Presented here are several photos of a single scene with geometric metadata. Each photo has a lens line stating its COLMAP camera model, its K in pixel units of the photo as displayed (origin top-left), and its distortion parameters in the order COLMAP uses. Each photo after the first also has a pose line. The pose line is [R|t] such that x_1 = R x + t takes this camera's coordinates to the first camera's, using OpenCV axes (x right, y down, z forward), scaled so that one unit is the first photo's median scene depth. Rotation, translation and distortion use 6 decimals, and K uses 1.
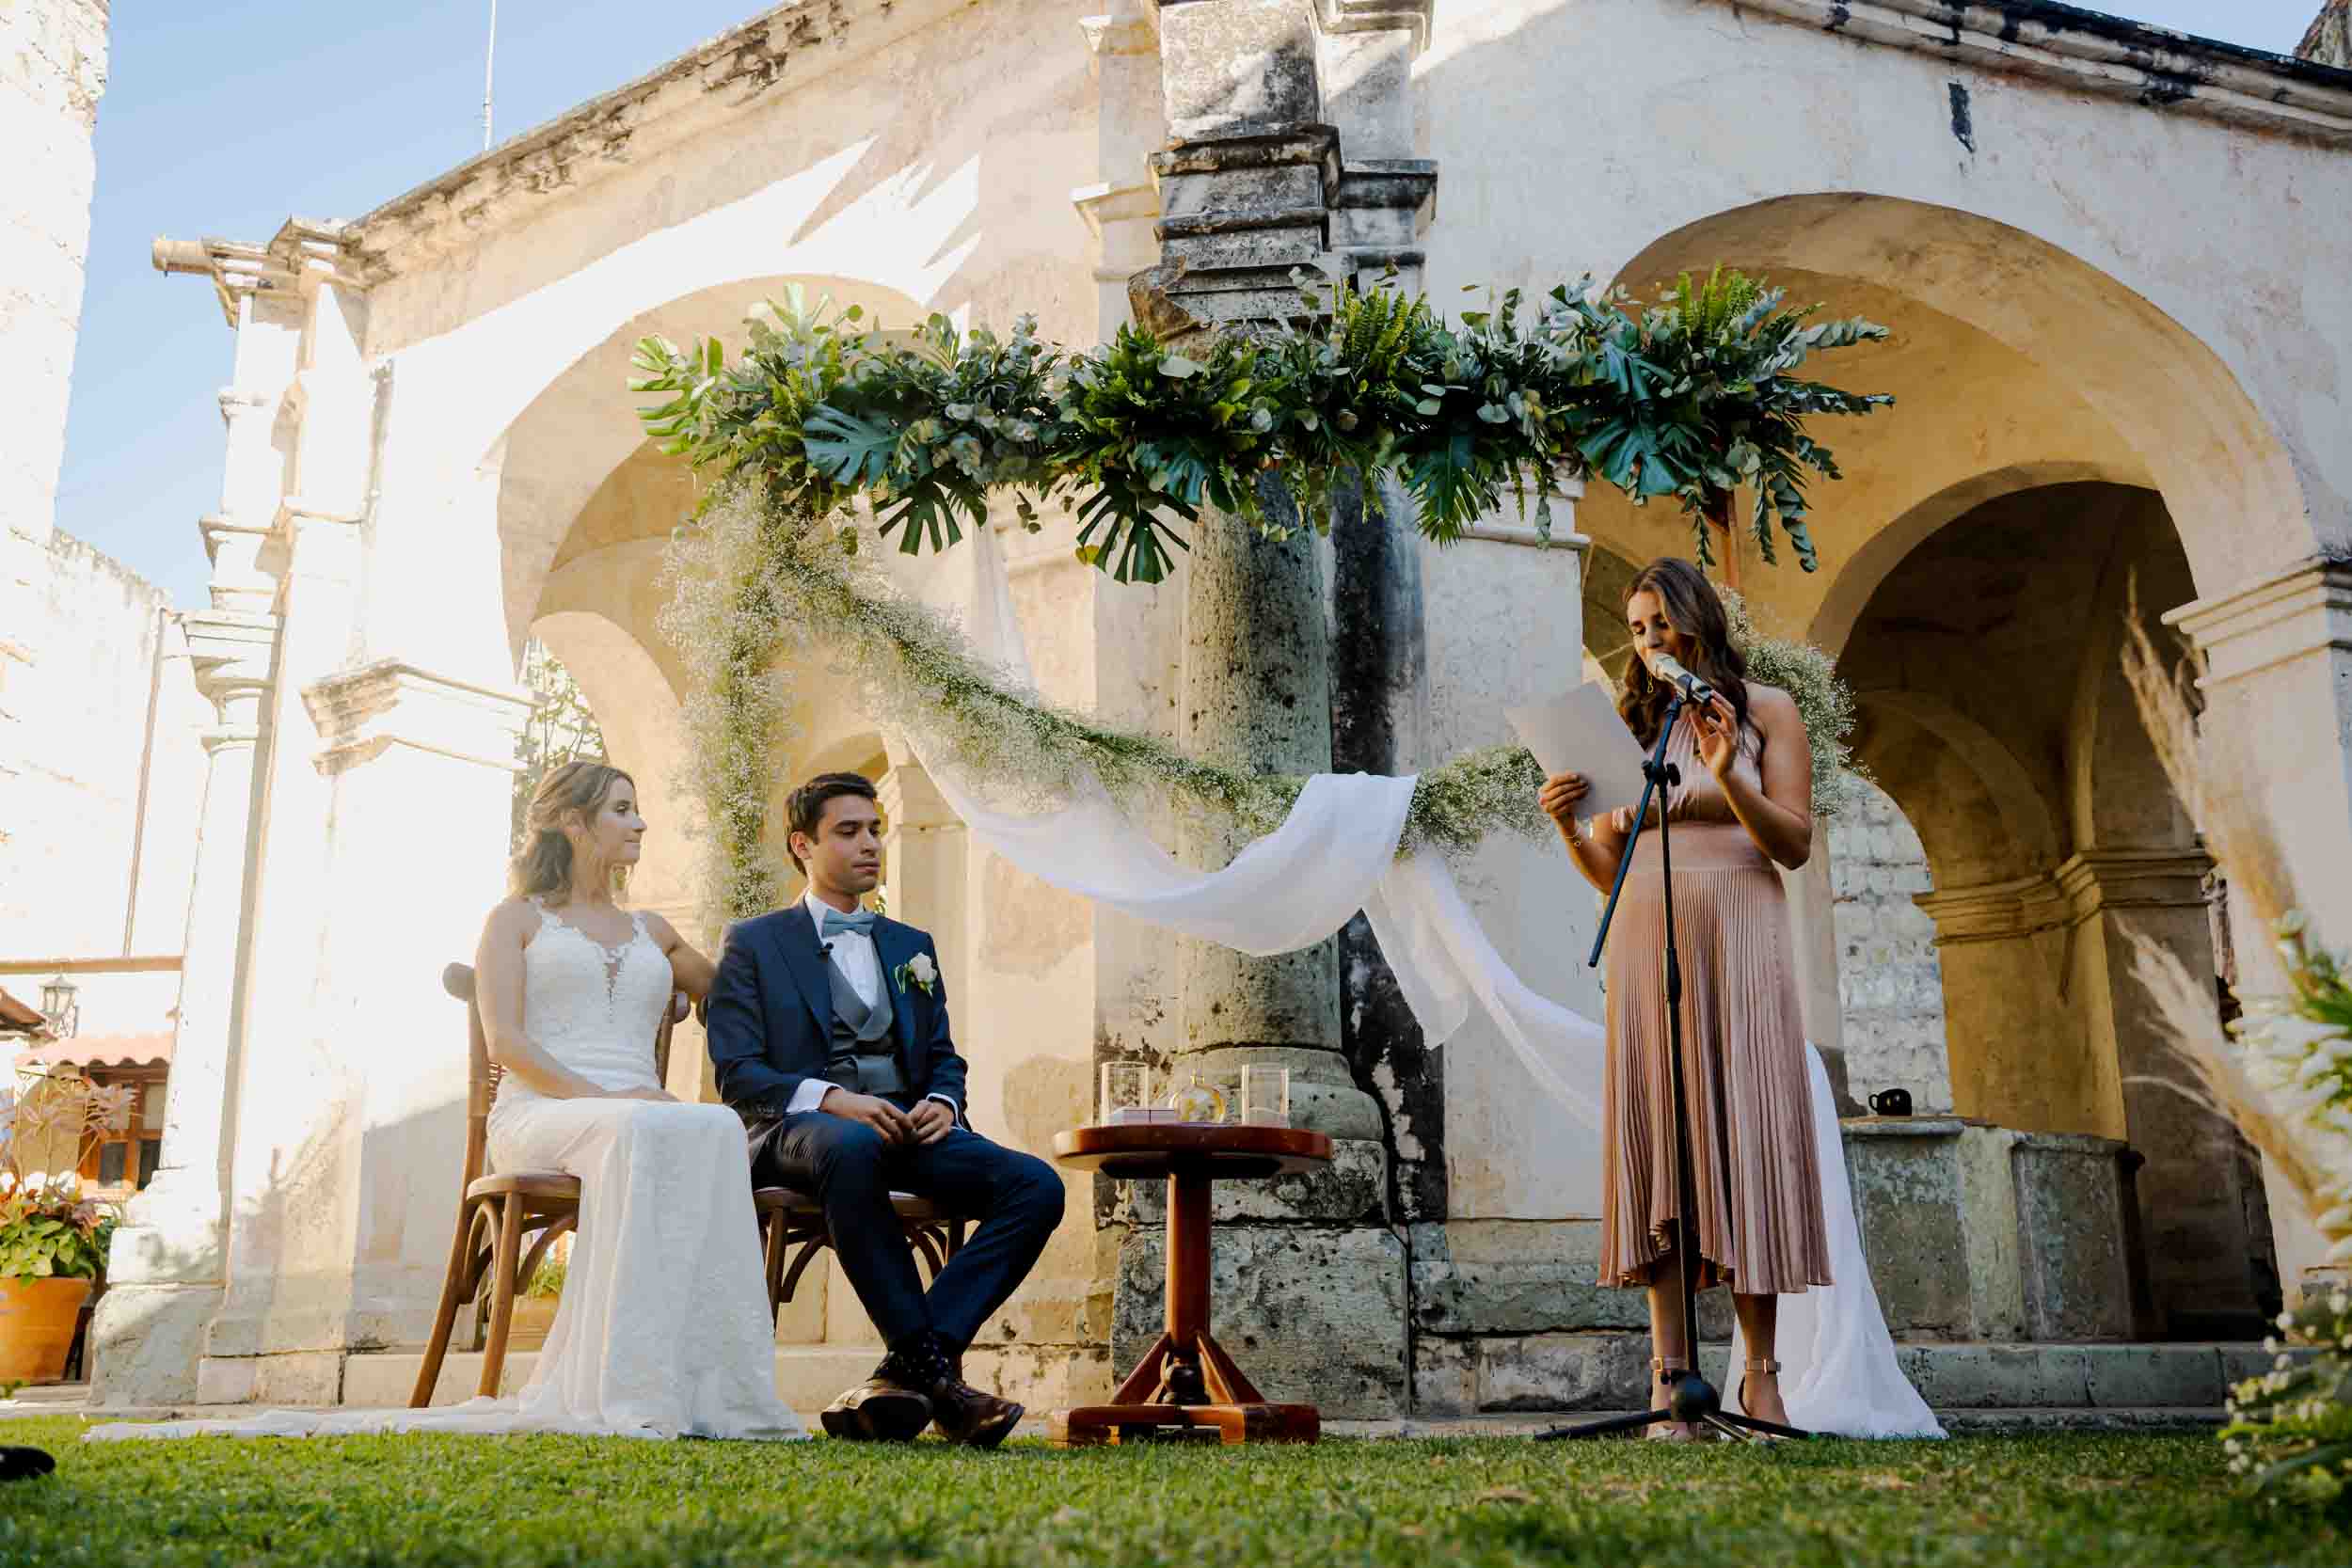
lens RADIAL K [[2303.7, 0, 1166.1], [0, 2303.7, 792.5], [0, 0, 1]] dist [0.051888, -0.010983]
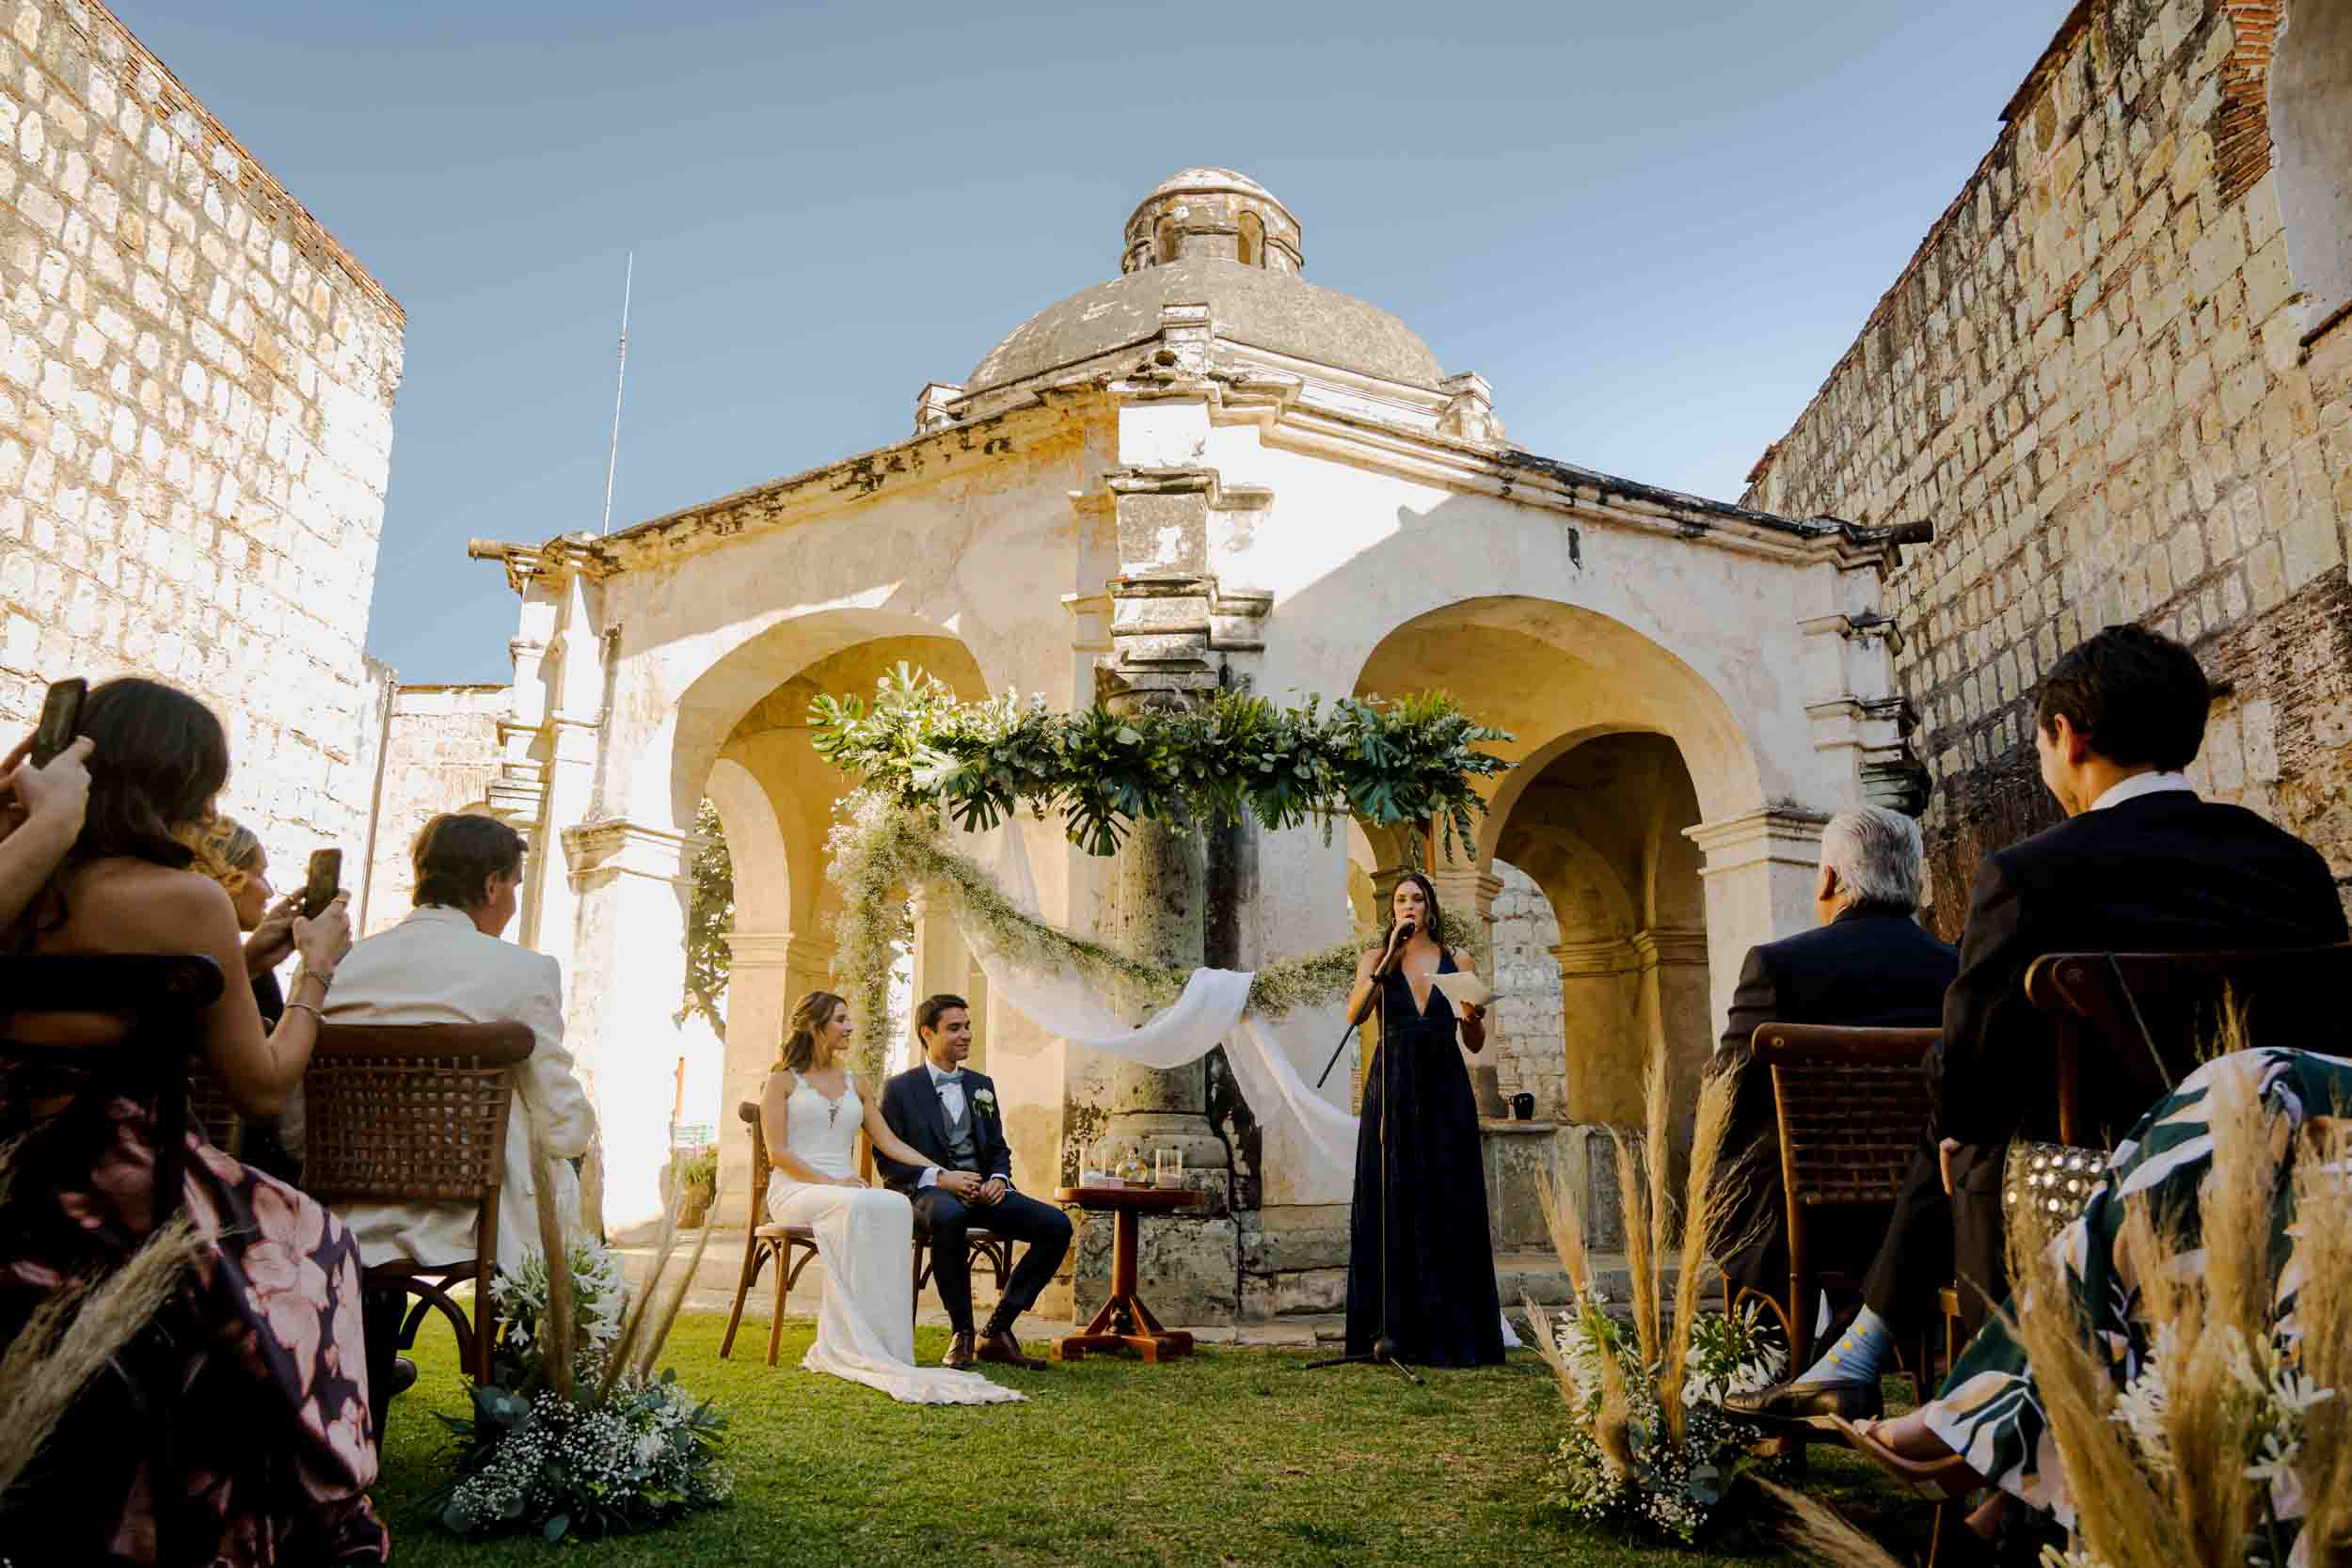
lens RADIAL K [[1635.6, 0, 1175.4], [0, 1635.6, 810.2], [0, 0, 1]] dist [-0.037148, 0.022041]
pose [[0.997039, 0.028985, 0.071222, -0.043445], [-0.030433, 0.999350, 0.019332, -0.146221], [-0.070615, -0.021442, 0.997273, -0.245860]]
